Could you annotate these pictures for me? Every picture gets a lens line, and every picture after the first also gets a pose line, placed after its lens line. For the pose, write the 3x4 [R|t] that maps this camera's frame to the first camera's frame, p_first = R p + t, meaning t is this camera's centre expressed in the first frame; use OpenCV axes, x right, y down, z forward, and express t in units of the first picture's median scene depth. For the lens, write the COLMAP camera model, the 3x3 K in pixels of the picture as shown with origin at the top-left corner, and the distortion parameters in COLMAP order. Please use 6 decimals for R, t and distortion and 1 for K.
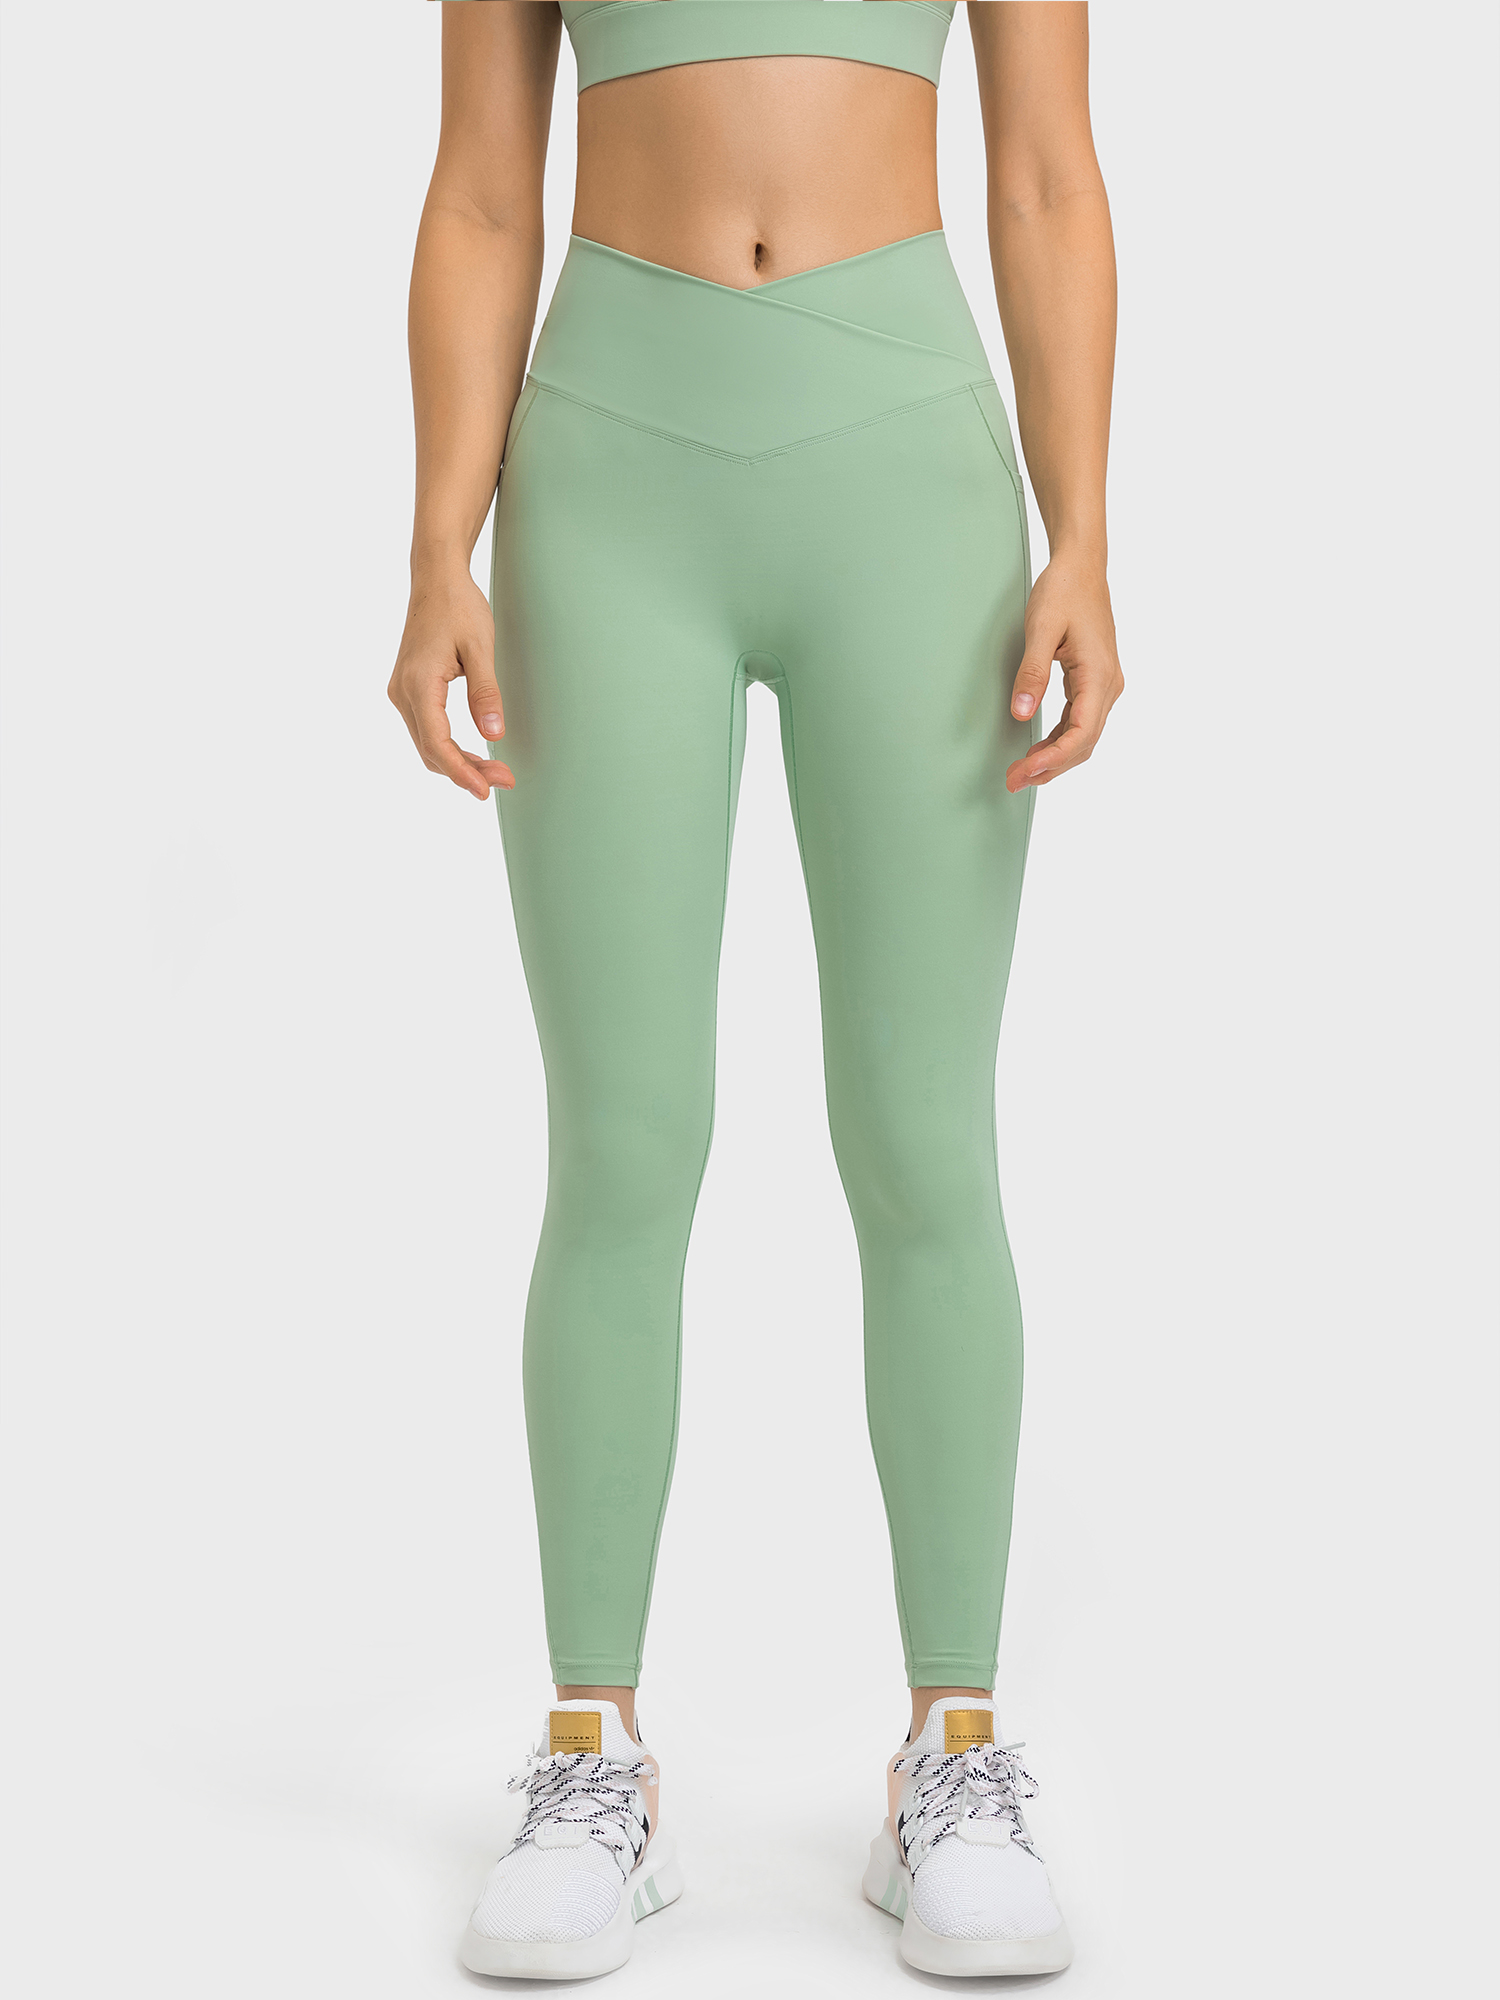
lens RADIAL K [[3776.7, 0, 750.0], [0, 3776.7, 1000.0], [0, 0, 1]] dist [0.012427, 0.022304]
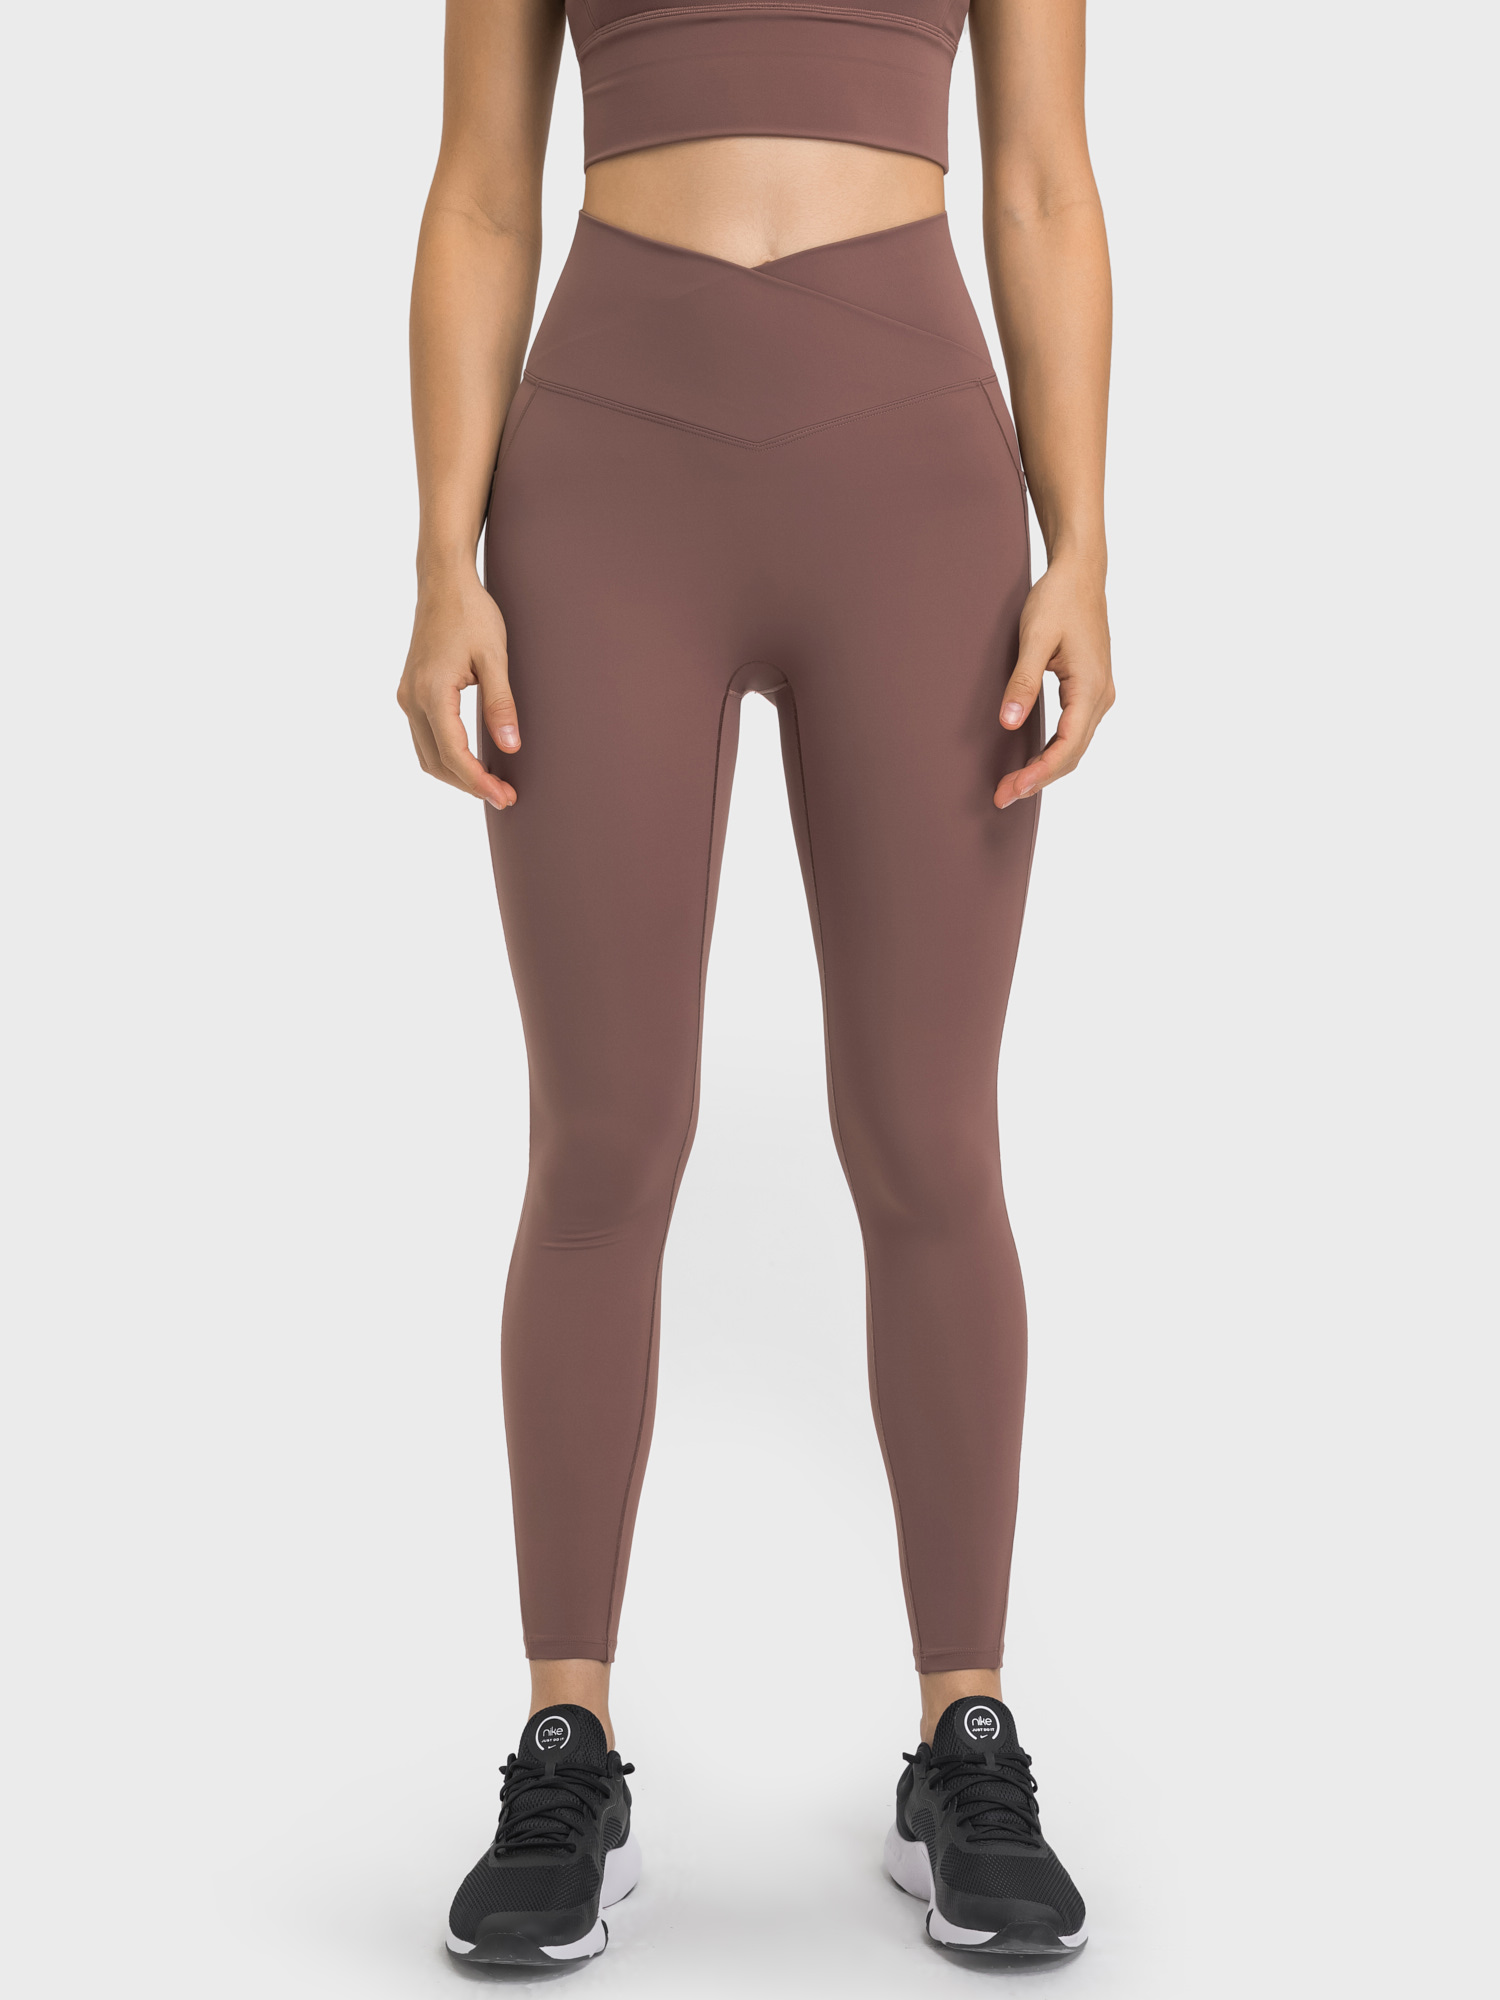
lens RADIAL K [[3070.6, 0, 750.0], [0, 3070.6, 1000.0], [0, 0, 1]] dist [-0.007306, -0.008659]
pose [[0.999977, -0.005754, -0.003581, 0.001068], [0.005754, 0.999983, -0.000203, 0.000447], [0.003583, 0.000182, 0.999994, 0.171963]]
